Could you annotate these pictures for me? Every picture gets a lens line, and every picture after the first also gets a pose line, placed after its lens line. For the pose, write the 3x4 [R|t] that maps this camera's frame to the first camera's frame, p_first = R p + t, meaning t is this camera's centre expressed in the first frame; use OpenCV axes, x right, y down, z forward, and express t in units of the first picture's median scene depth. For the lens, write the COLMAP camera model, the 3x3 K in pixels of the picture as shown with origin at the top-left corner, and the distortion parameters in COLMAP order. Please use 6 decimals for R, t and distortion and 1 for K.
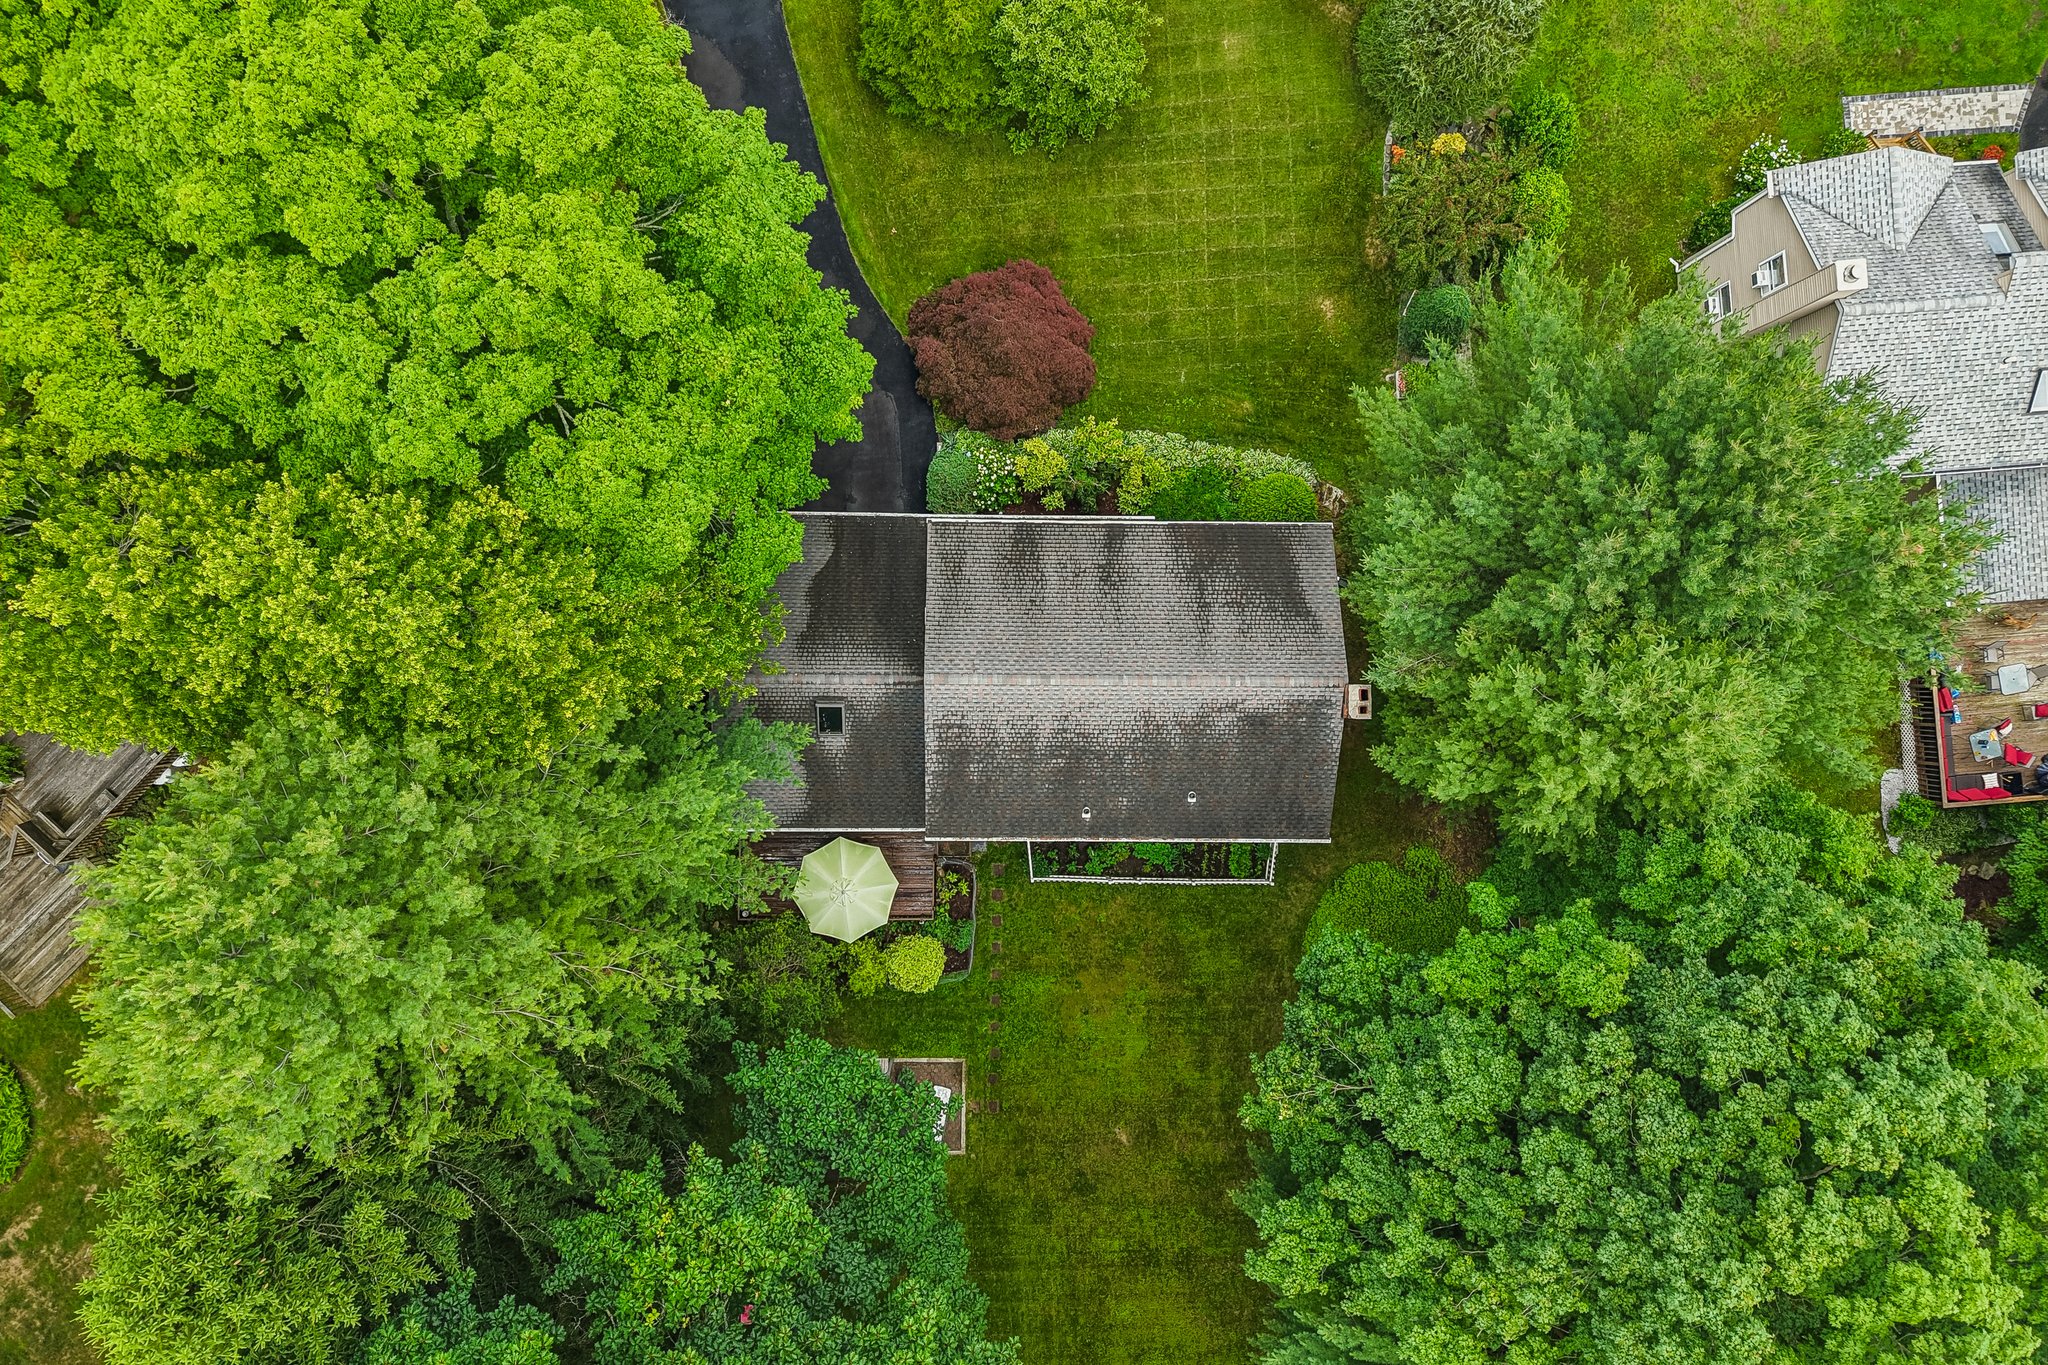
lens RADIAL K [[1372.0, 0, 1034.3], [0, 1372.0, 689.5], [0, 0, 1]] dist [0.028449, -0.034352]
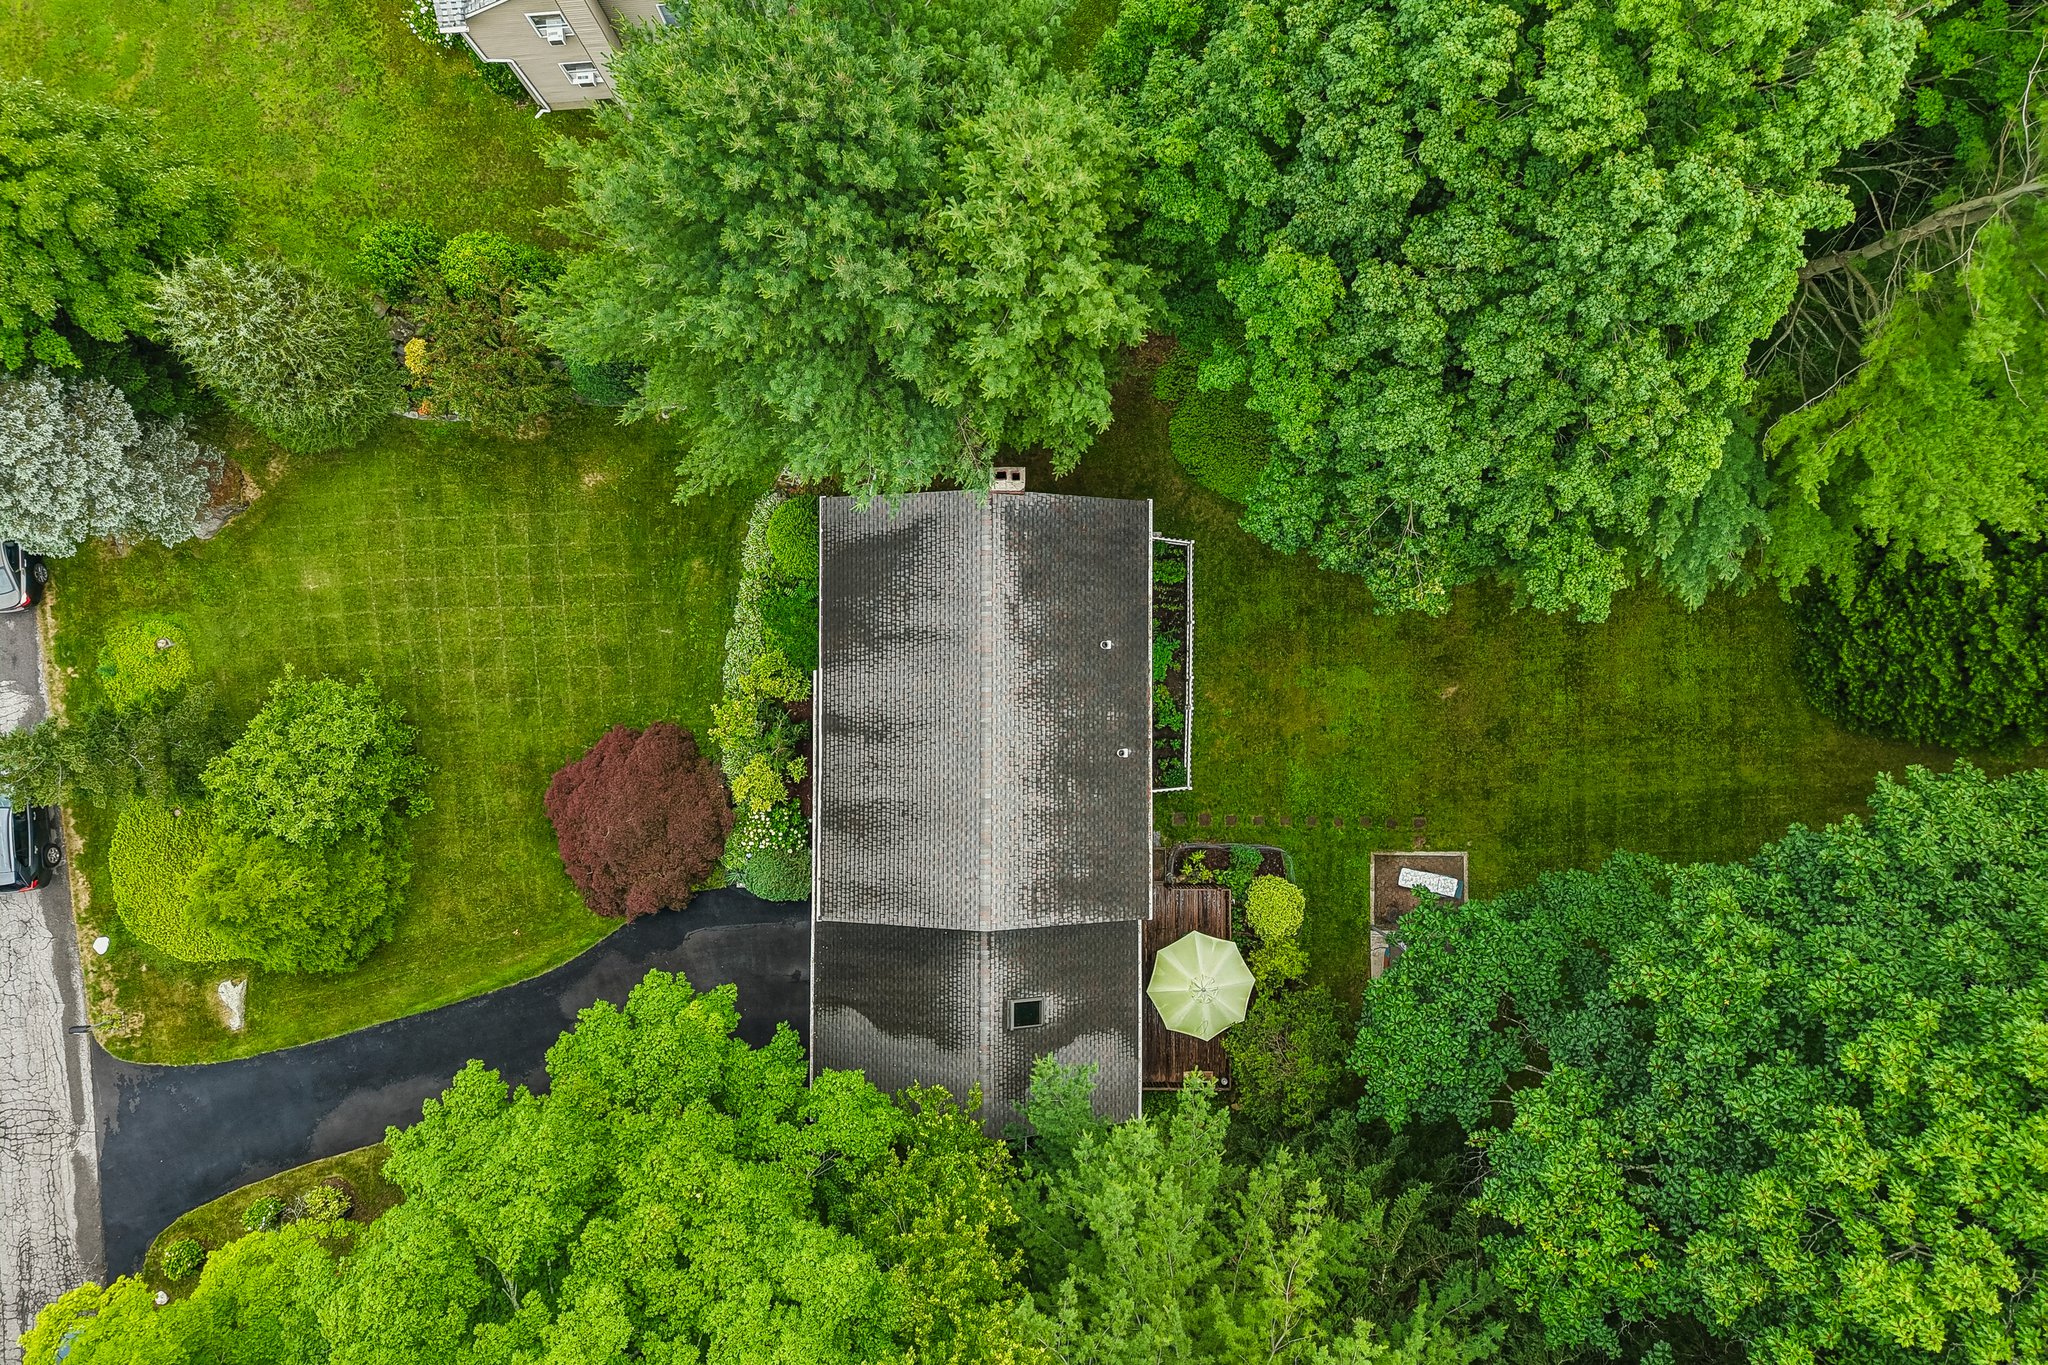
lens RADIAL K [[1372.0, 0, 1024.0], [0, 1372.0, 678.0], [0, 0, 1]] dist [0.028449, -0.034352]
pose [[-0.003438, -0.999655, -0.026036, 0.143703], [0.999546, -0.004215, 0.029833, -0.010046], [-0.029933, -0.025922, 0.999216, 0.047709]]
